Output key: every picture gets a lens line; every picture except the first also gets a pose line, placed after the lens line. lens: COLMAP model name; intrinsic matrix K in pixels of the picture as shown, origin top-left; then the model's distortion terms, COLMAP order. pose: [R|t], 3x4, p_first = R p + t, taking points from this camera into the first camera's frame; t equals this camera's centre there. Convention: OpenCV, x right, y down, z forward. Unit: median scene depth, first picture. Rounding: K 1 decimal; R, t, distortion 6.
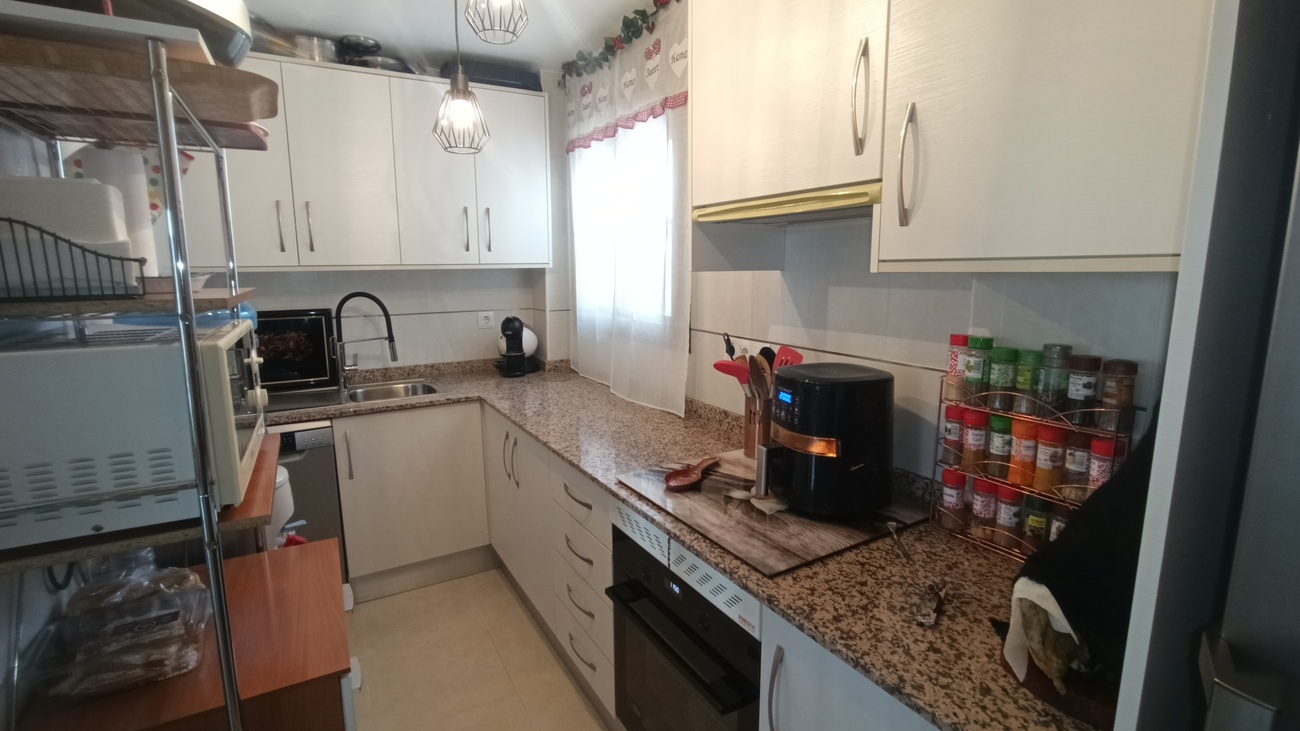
lens RADIAL K [[592.5, 0, 640.5], [0, 592.5, 361.8], [0, 0, 1]] dist [-0.033008, 0.021461]
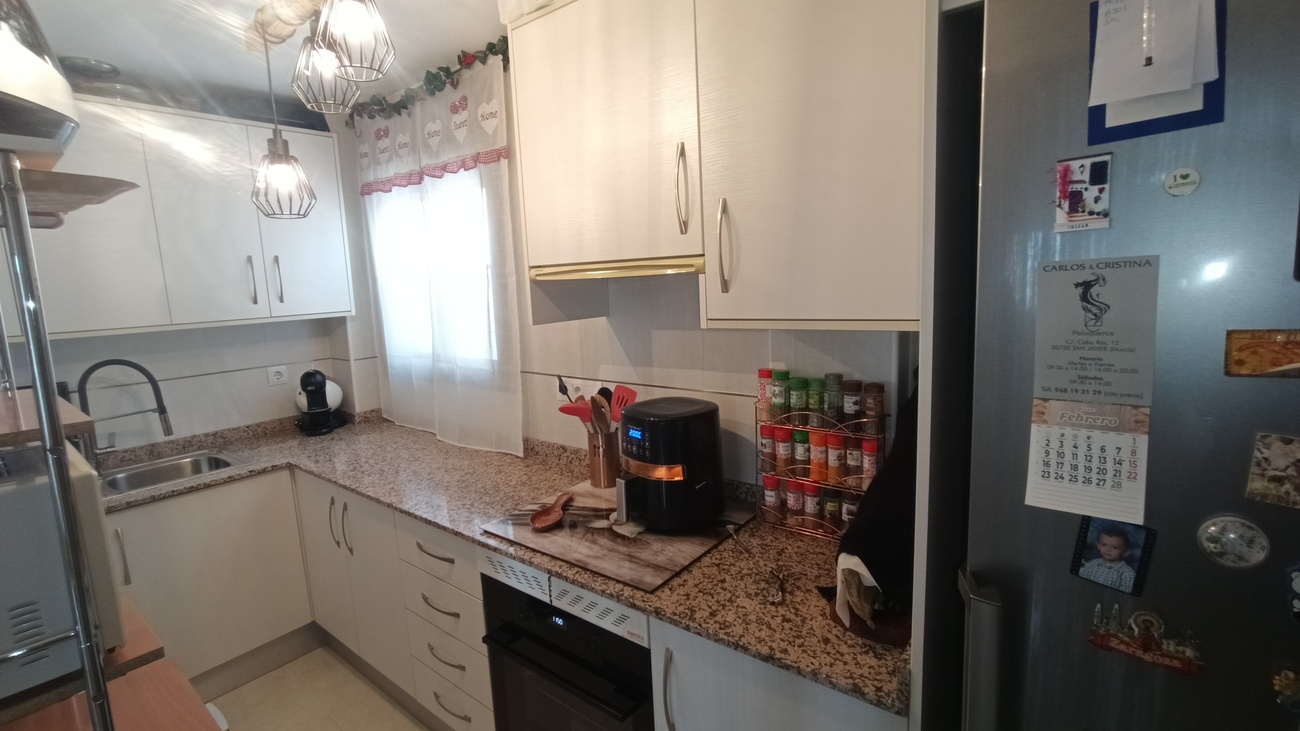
lens RADIAL K [[591.6, 0, 641.8], [0, 591.6, 362.0], [0, 0, 1]] dist [-0.030362, 0.013874]
pose [[0.930167, -0.086391, 0.356826, -0.123249], [0.096480, 0.995279, -0.010537, -0.057149], [-0.354232, 0.044228, 0.934111, -0.078955]]
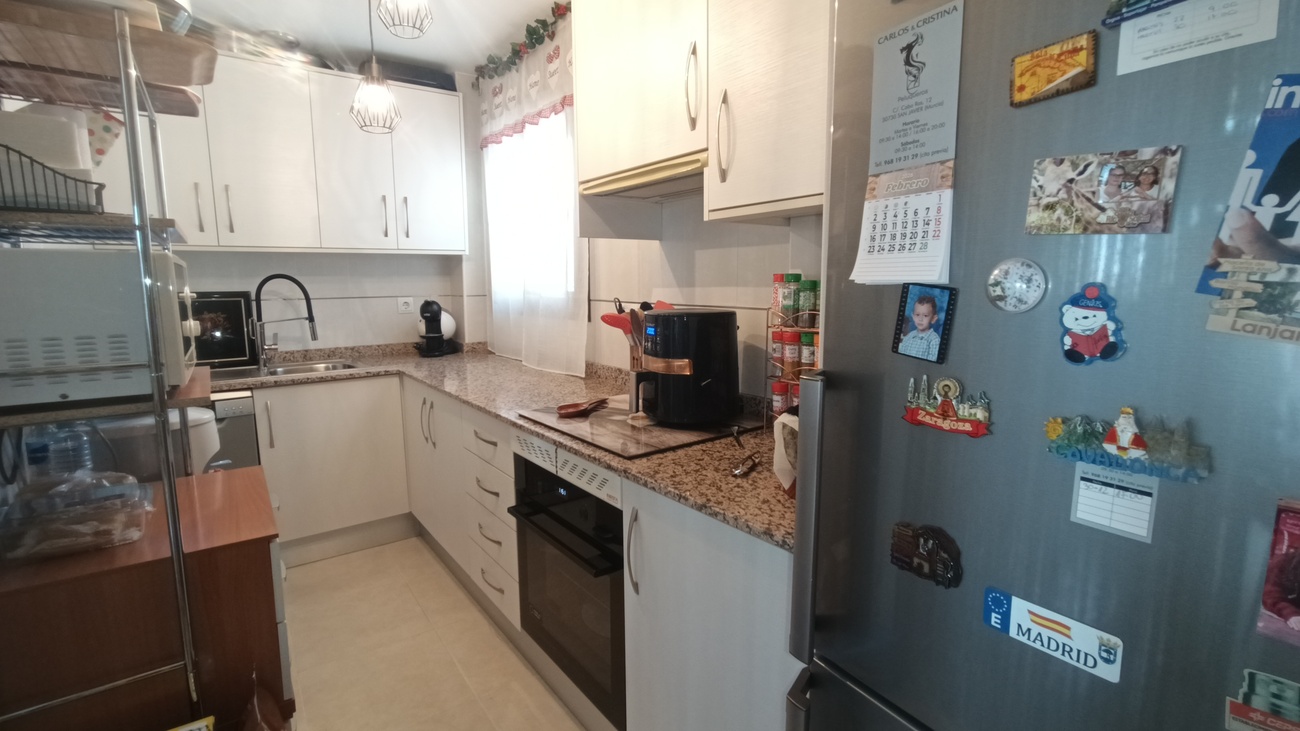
lens RADIAL K [[592.5, 0, 640.5], [0, 592.5, 361.8], [0, 0, 1]] dist [-0.033008, 0.021461]
pose [[0.993587, -0.016299, 0.111893, 0.073215], [0.019204, 0.999505, -0.024933, 0.131349], [-0.111431, 0.026922, 0.993407, -0.183095]]
